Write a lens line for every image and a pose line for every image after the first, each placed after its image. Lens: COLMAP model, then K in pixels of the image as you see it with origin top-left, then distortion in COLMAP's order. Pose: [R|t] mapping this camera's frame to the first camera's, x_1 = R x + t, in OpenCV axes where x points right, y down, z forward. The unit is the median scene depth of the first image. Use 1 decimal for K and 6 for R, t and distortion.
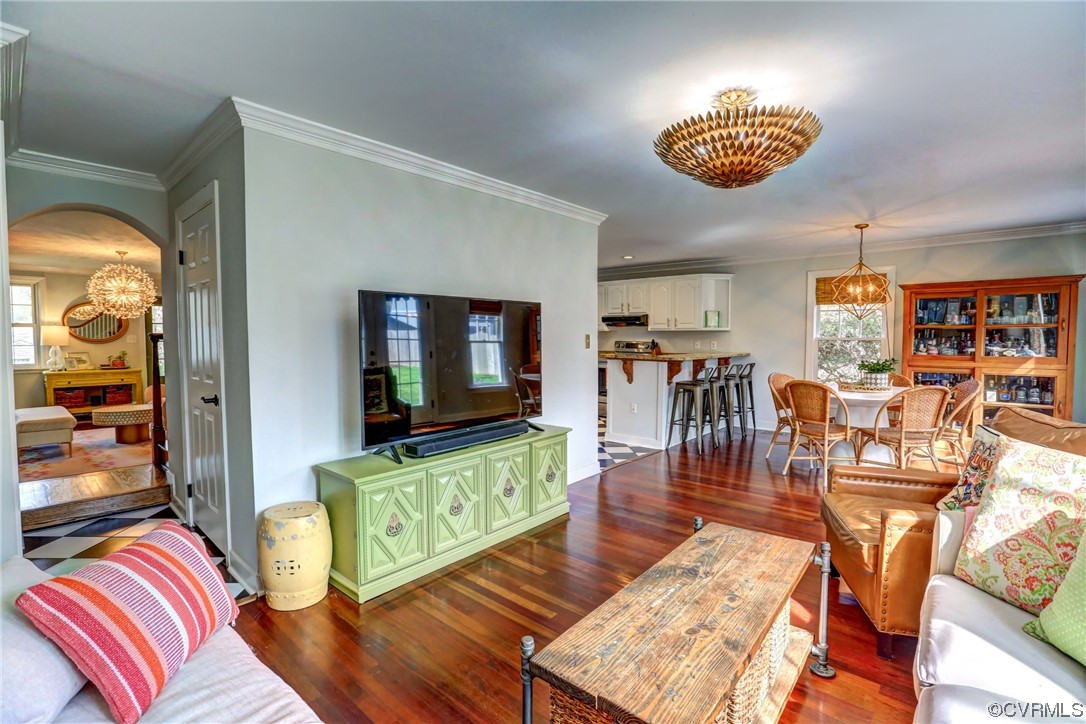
lens RADIAL K [[493.3, 0, 541.5], [0, 493.3, 361.1], [0, 0, 1]] dist [-0.048671, 0.012486]
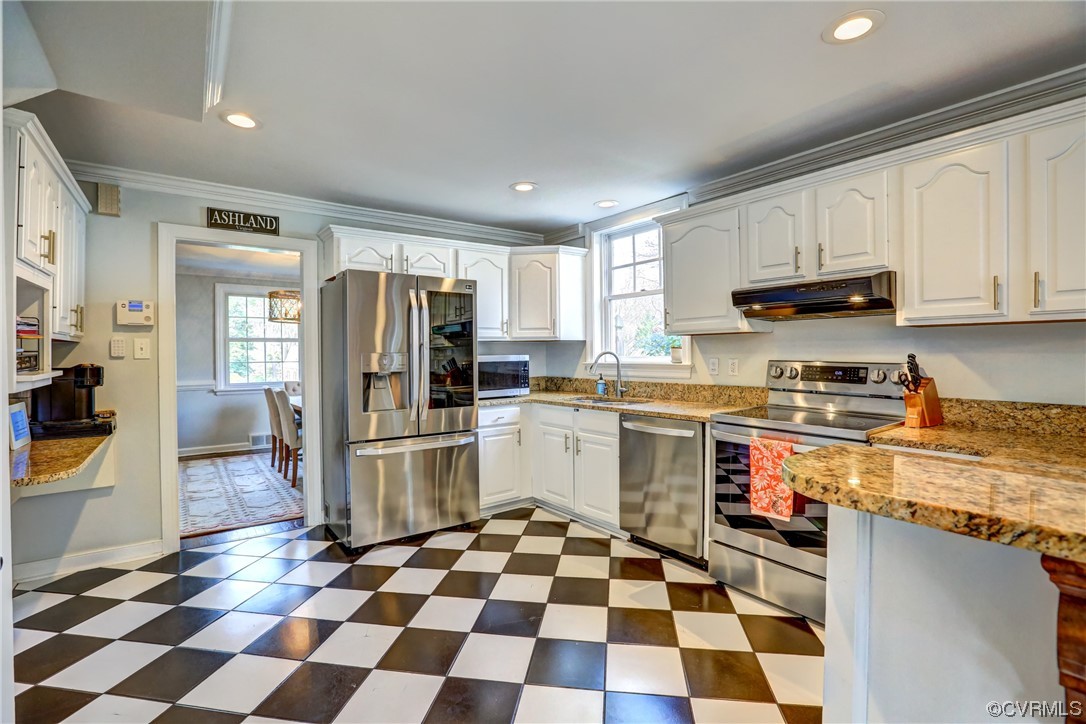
lens RADIAL K [[493.3, 0, 542.9], [0, 493.3, 359.7], [0, 0, 1]] dist [-0.048671, 0.012486]
pose [[0.978505, 0.001105, -0.206222, 0.065862], [-0.009685, 0.999128, -0.040603, -0.026637], [0.205997, 0.041728, 0.977663, 0.664486]]
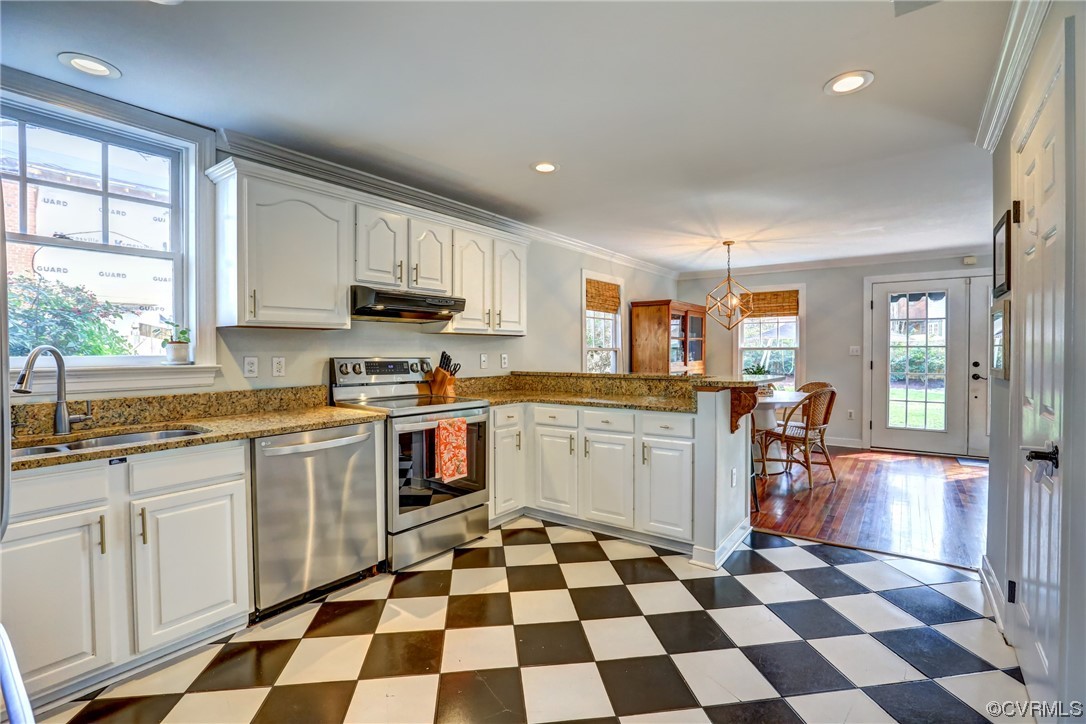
lens RADIAL K [[493.3, 0, 546.7], [0, 493.3, 357.5], [0, 0, 1]] dist [-0.048671, 0.012486]
pose [[-0.071091, -0.010367, 0.997416, -0.243083], [0.057485, 0.998241, 0.014473, -0.039595], [-0.995812, 0.058365, -0.070370, 0.938601]]
